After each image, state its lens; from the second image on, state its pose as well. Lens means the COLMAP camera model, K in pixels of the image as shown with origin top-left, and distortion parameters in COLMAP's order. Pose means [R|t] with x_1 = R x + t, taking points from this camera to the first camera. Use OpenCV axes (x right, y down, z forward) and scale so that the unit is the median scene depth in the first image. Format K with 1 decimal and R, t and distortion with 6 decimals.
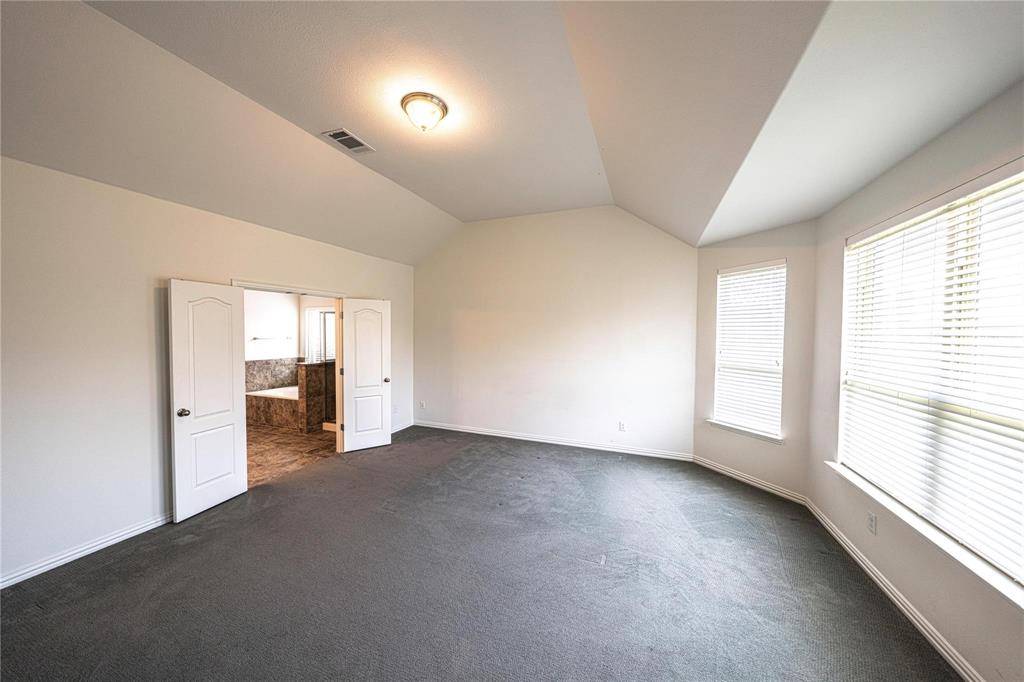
lens RADIAL K [[352.9, 0, 512.0], [0, 352.9, 341.0], [0, 0, 1]] dist [0.000475, -0.000050]
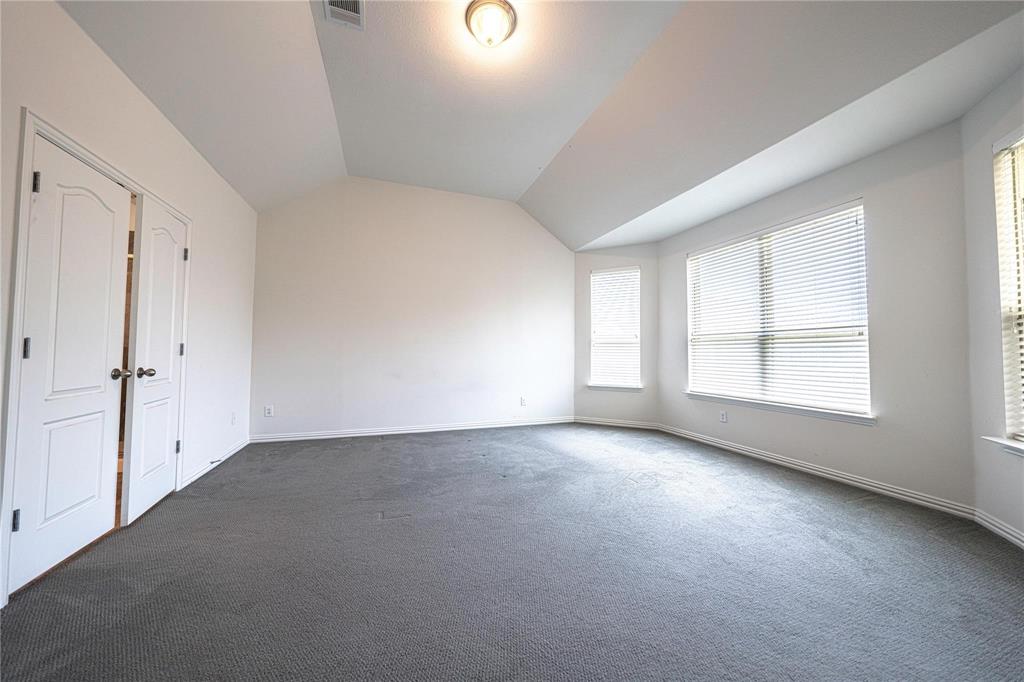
lens RADIAL K [[352.9, 0, 512.0], [0, 352.9, 341.0], [0, 0, 1]] dist [0.000475, -0.000050]
pose [[0.747508, 0.018650, 0.663991, -0.486927], [0.019473, 0.998561, -0.049970, 0.118022], [-0.663967, 0.050283, 0.746069, 0.211846]]
